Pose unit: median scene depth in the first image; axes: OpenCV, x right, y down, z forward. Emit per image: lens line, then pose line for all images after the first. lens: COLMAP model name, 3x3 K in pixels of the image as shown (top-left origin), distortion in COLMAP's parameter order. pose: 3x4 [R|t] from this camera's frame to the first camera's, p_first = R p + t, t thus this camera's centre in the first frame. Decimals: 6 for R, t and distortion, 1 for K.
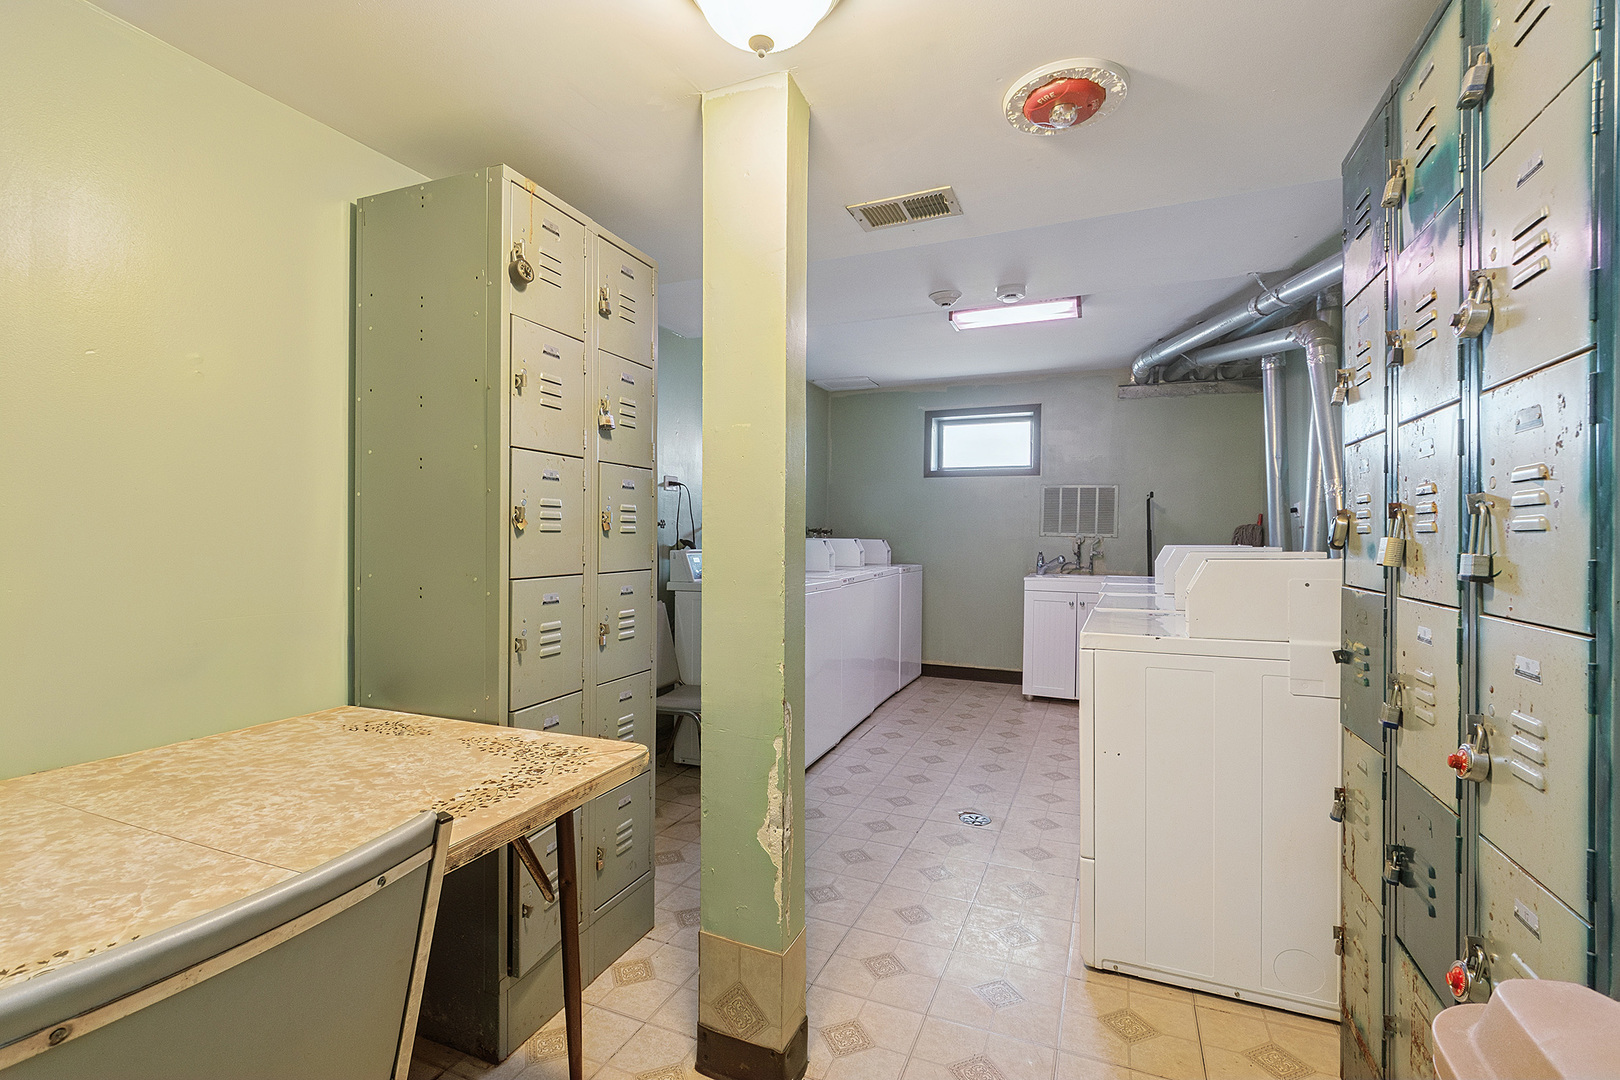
lens RADIAL K [[721.5, 0, 804.6], [0, 721.5, 558.3], [0, 0, 1]] dist [0.001654, -0.000139]
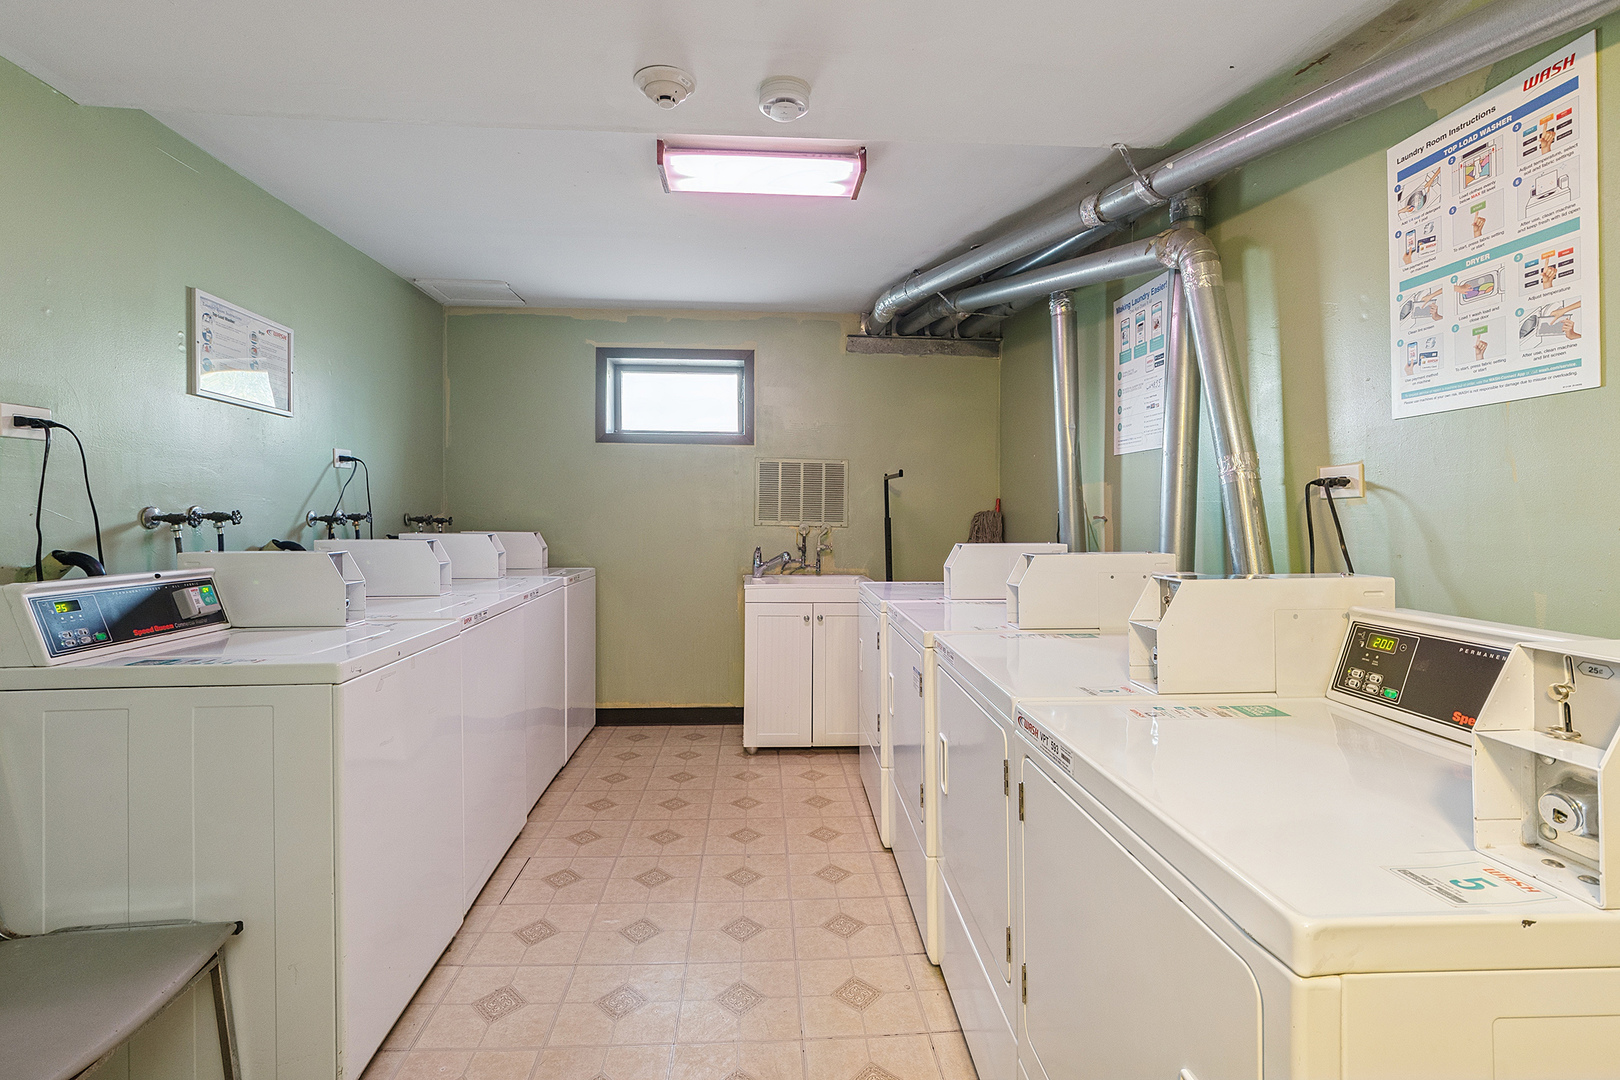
lens RADIAL K [[770.4, 0, 807.3], [0, 770.4, 529.7], [0, 0, 1]] dist [-0.001864, -0.000379]
pose [[0.897735, -0.011722, 0.440380, 0.022830], [0.017317, 0.999812, -0.008689, -0.019885], [-0.440196, 0.015427, 0.897769, 0.272308]]
